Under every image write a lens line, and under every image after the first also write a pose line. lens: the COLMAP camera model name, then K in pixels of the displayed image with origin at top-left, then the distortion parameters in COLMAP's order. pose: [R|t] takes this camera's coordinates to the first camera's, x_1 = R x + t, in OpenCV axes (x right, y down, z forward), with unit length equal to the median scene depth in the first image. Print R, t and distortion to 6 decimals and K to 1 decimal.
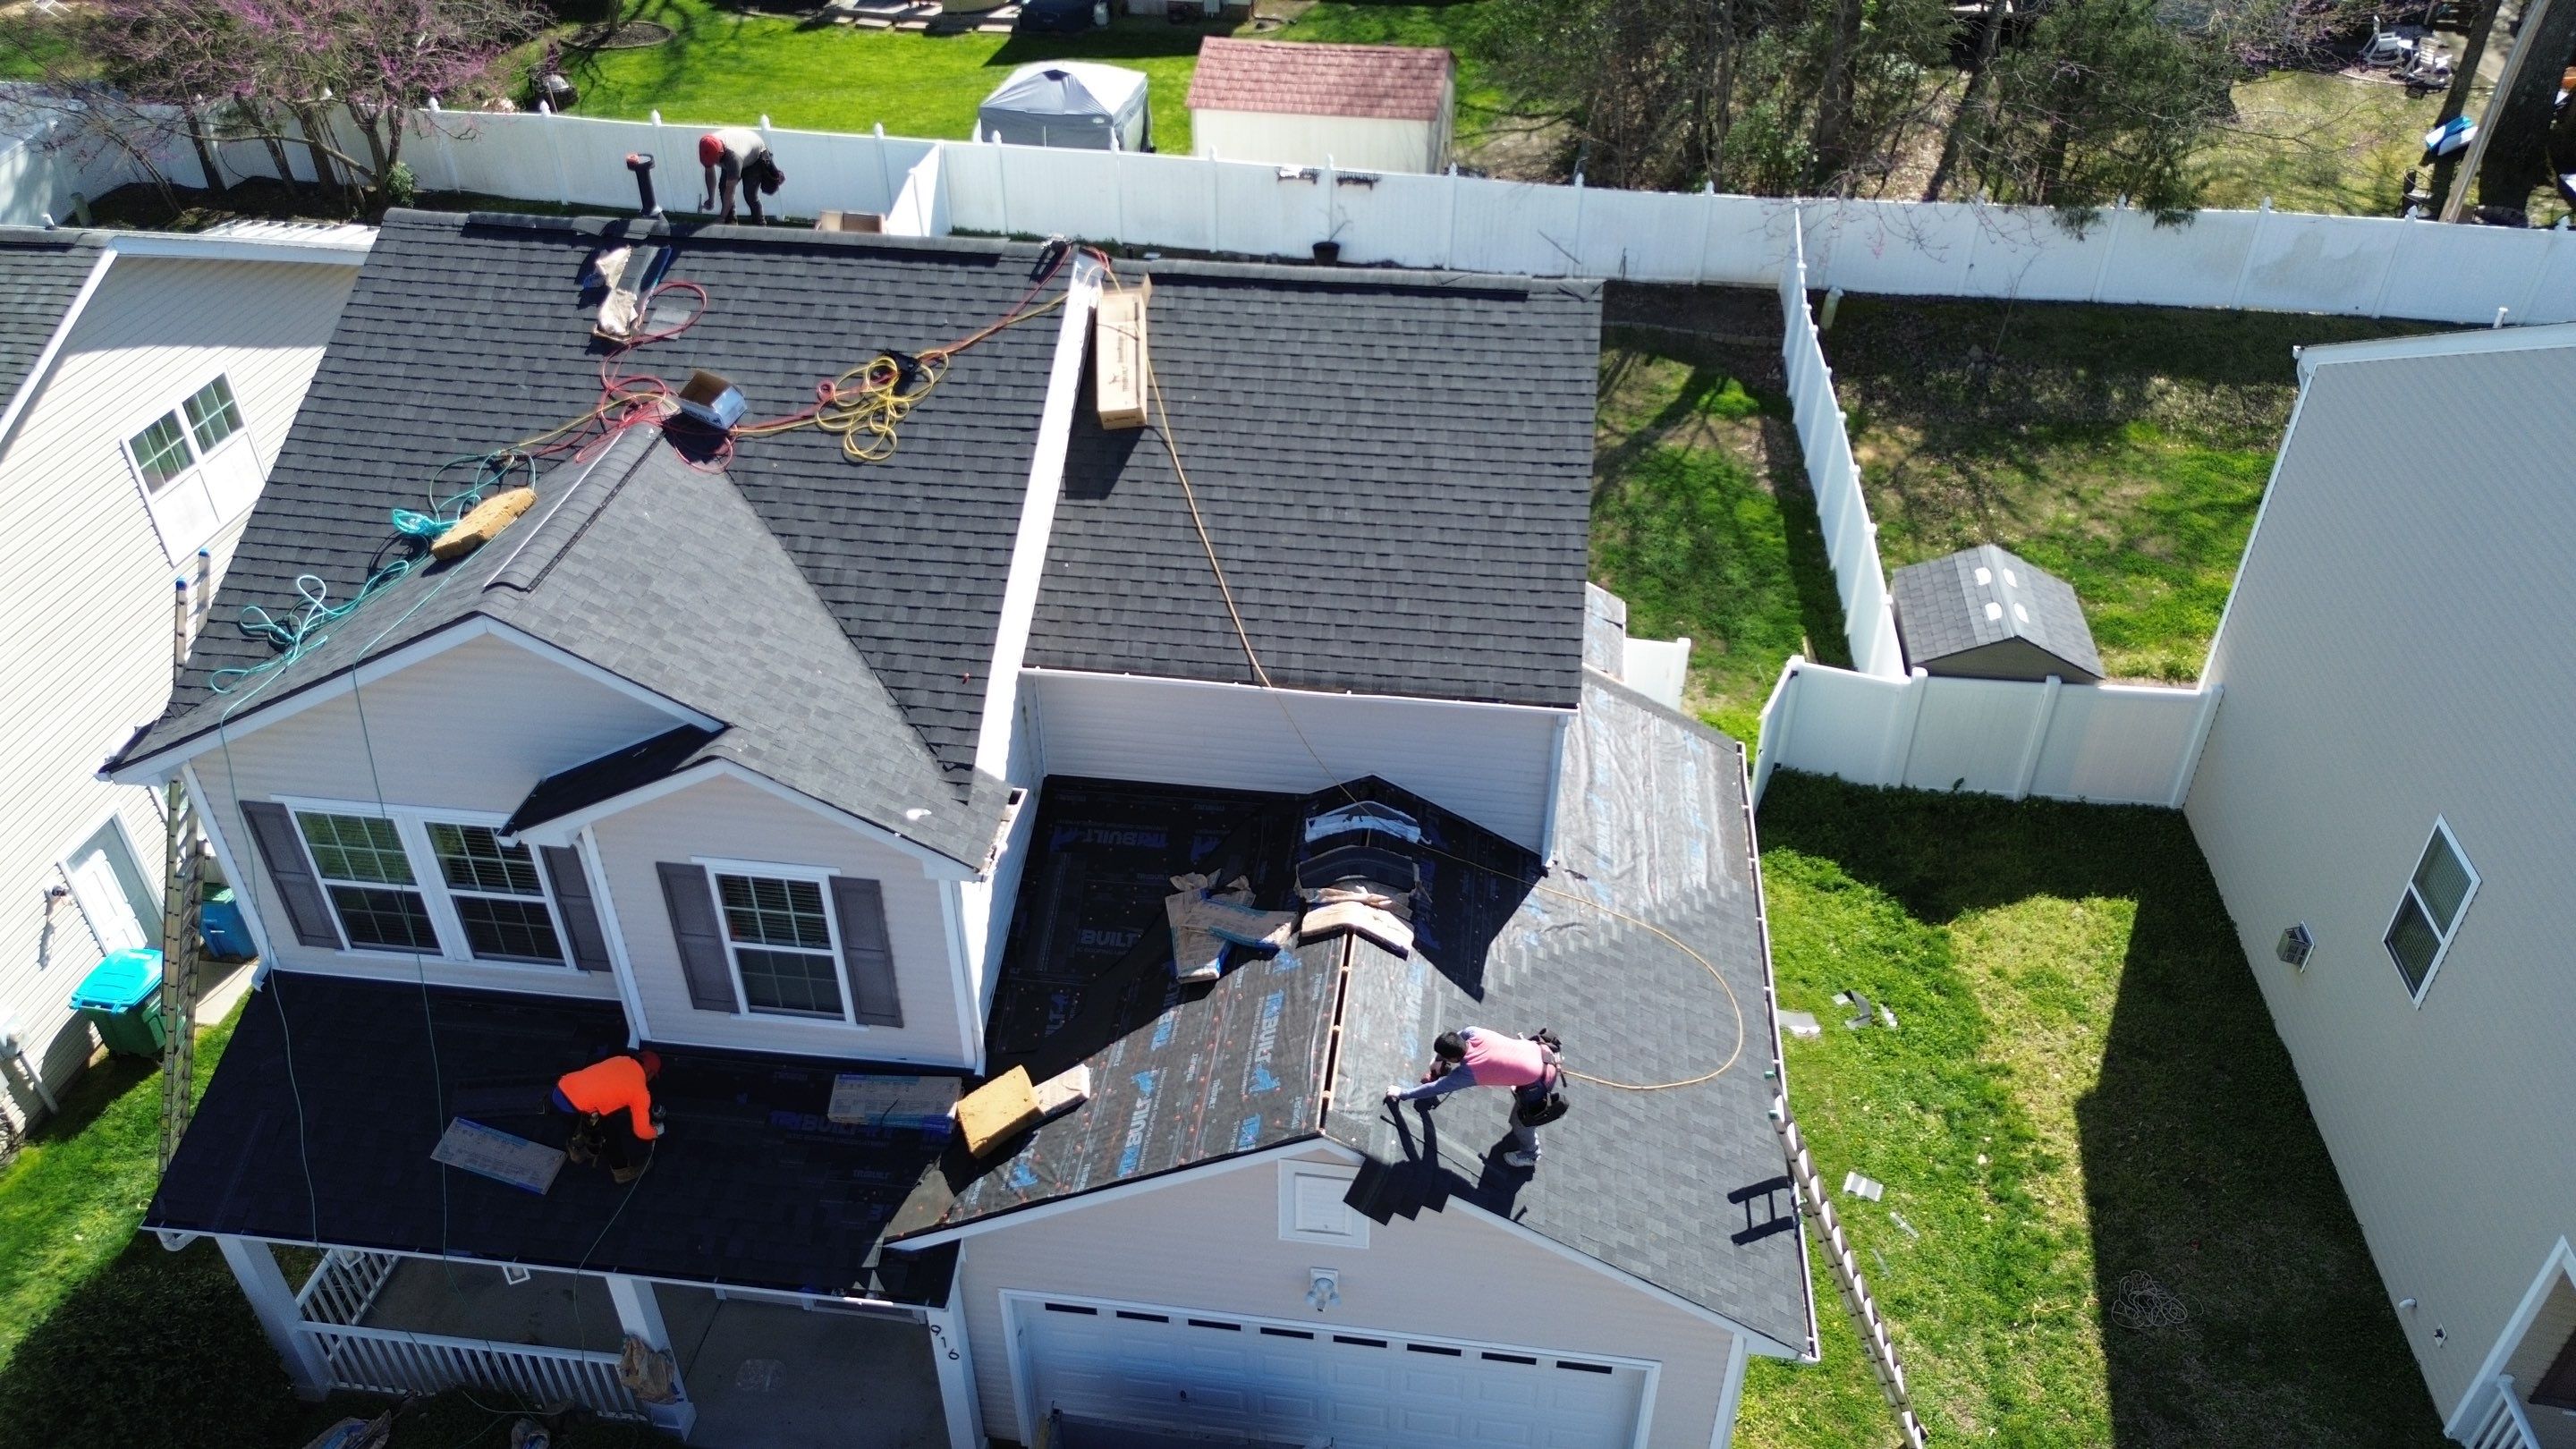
lens RADIAL K [[1820.2, 0, 1285.2], [0, 1820.2, 713.3], [0, 0, 1]] dist [0.079523, -0.082544]
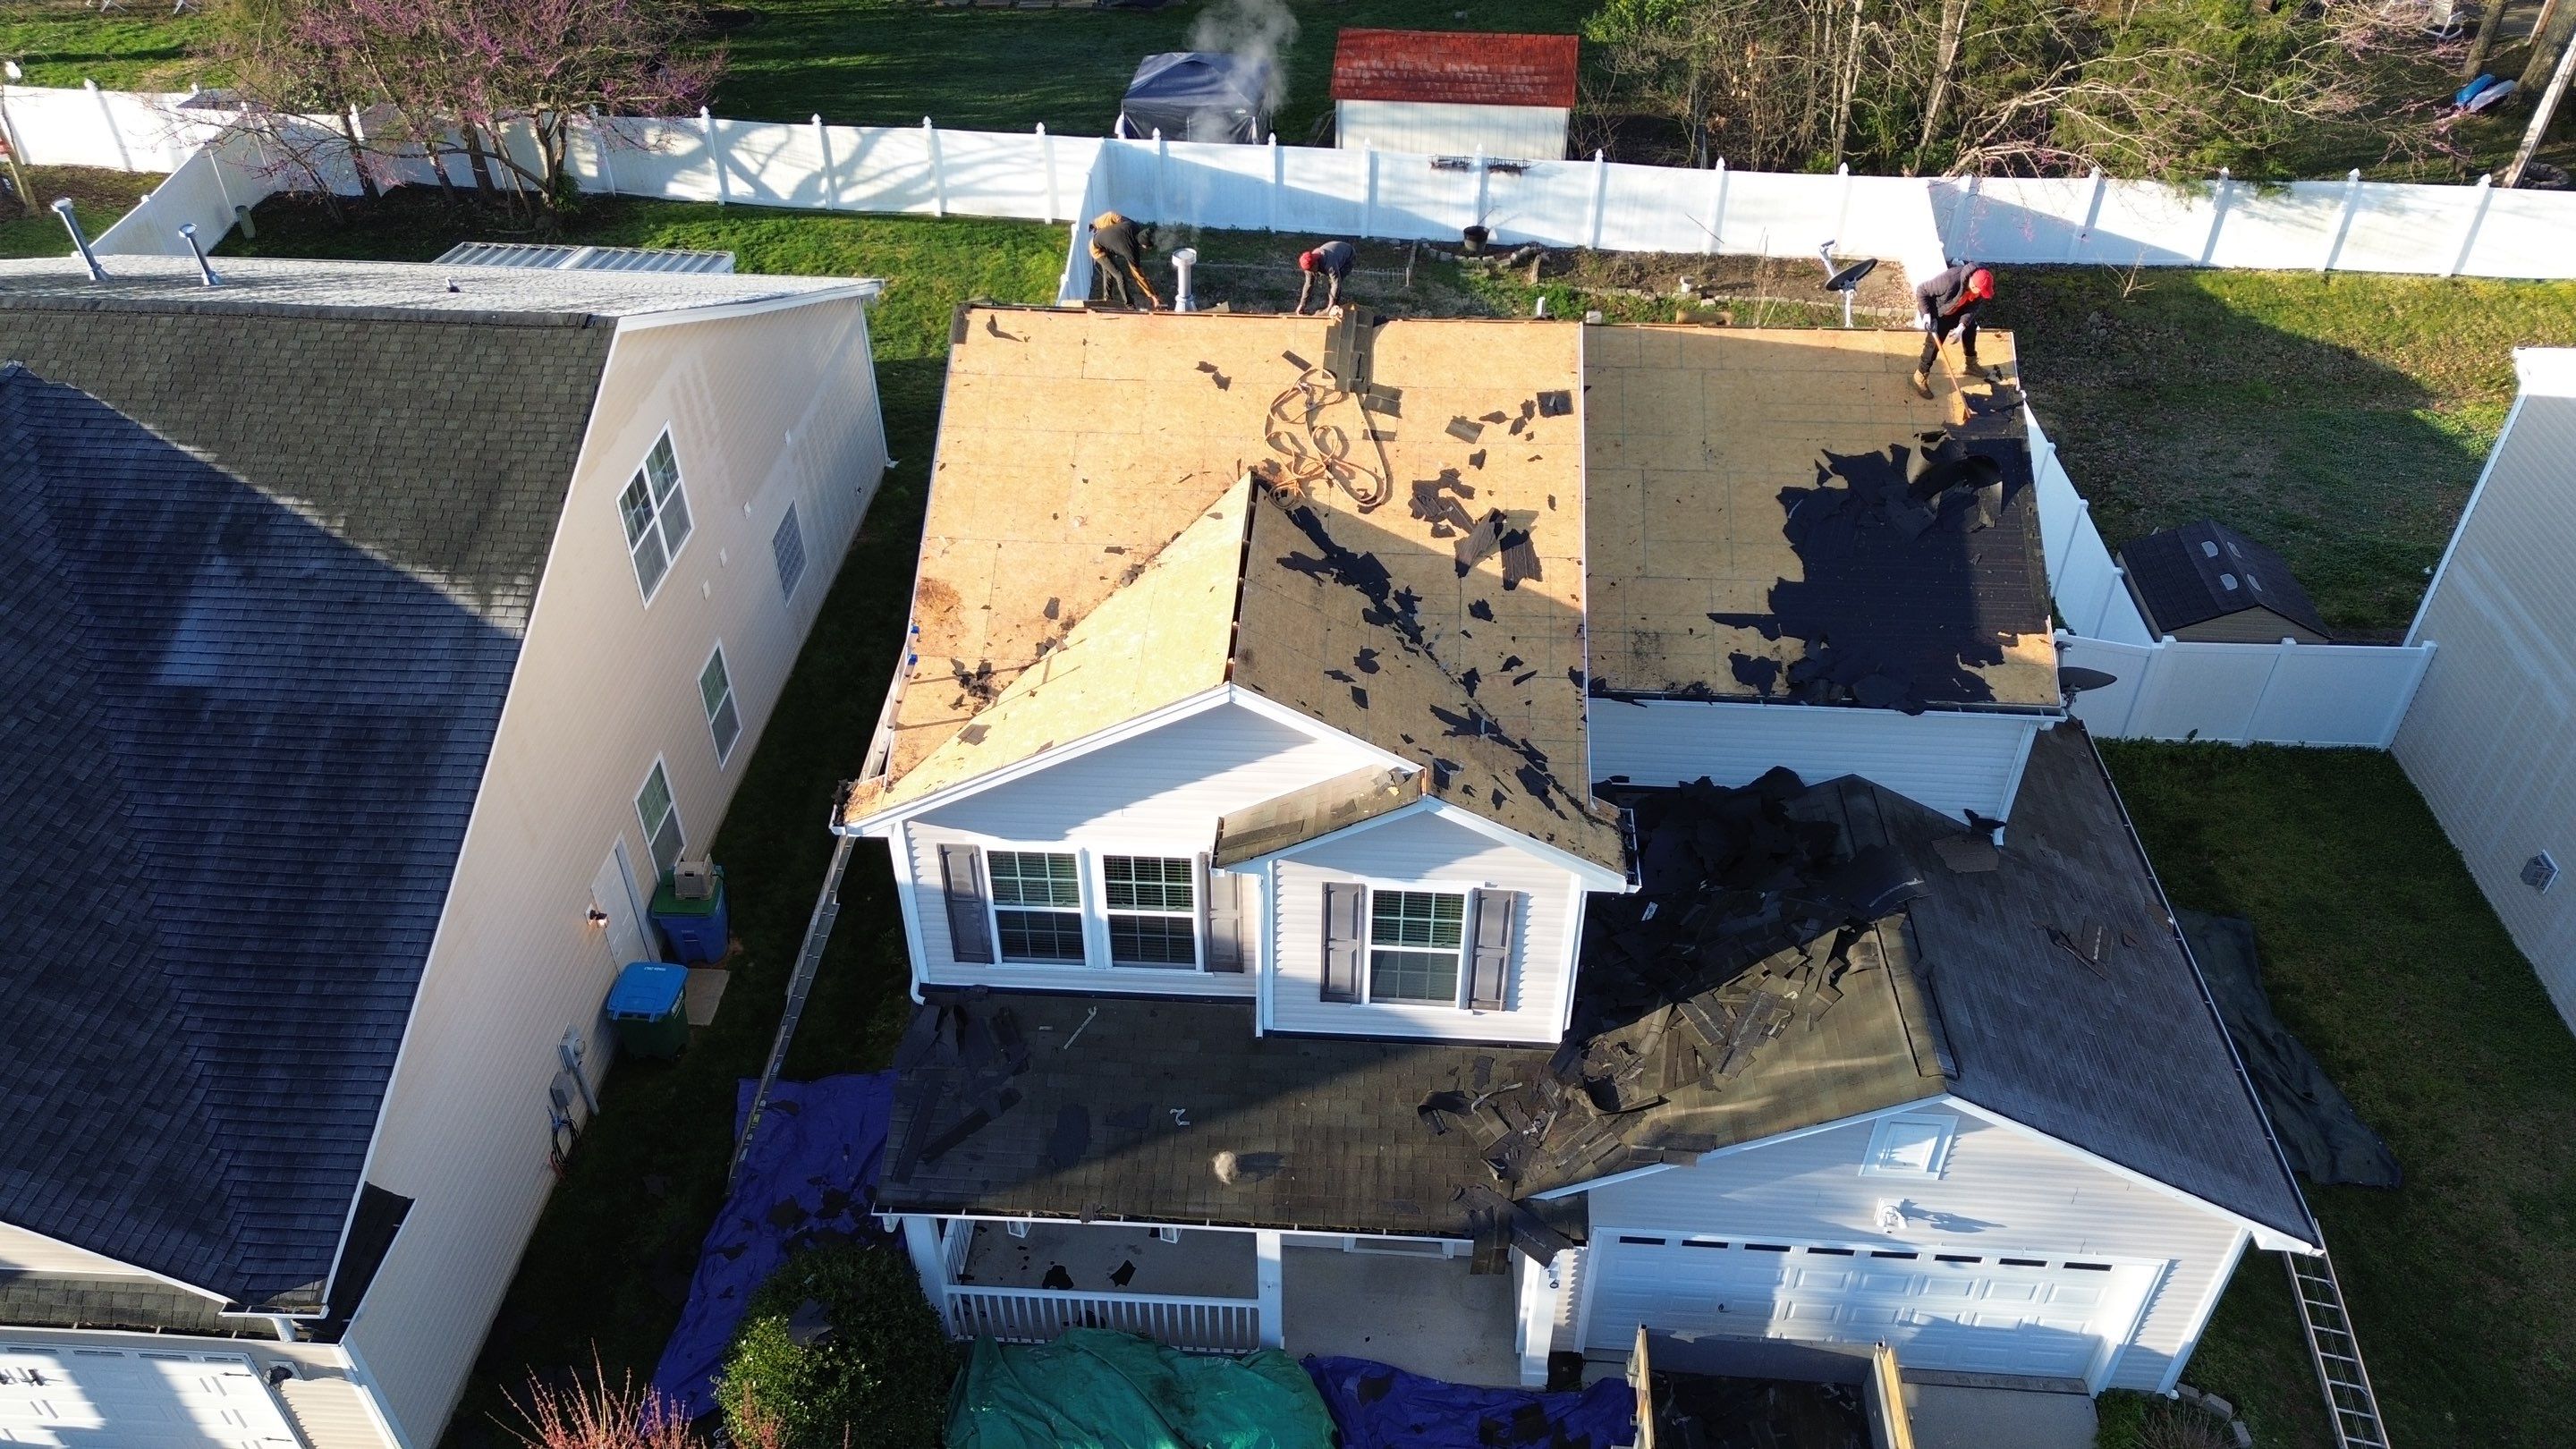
lens RADIAL K [[1820.2, 0, 1283.8], [0, 1820.2, 710.2], [0, 0, 1]] dist [0.079523, -0.082544]
pose [[0.997427, -0.041268, 0.058626, -0.374979], [0.038683, 0.998257, 0.044563, -0.071429], [-0.060363, -0.042180, 0.997285, -0.136011]]
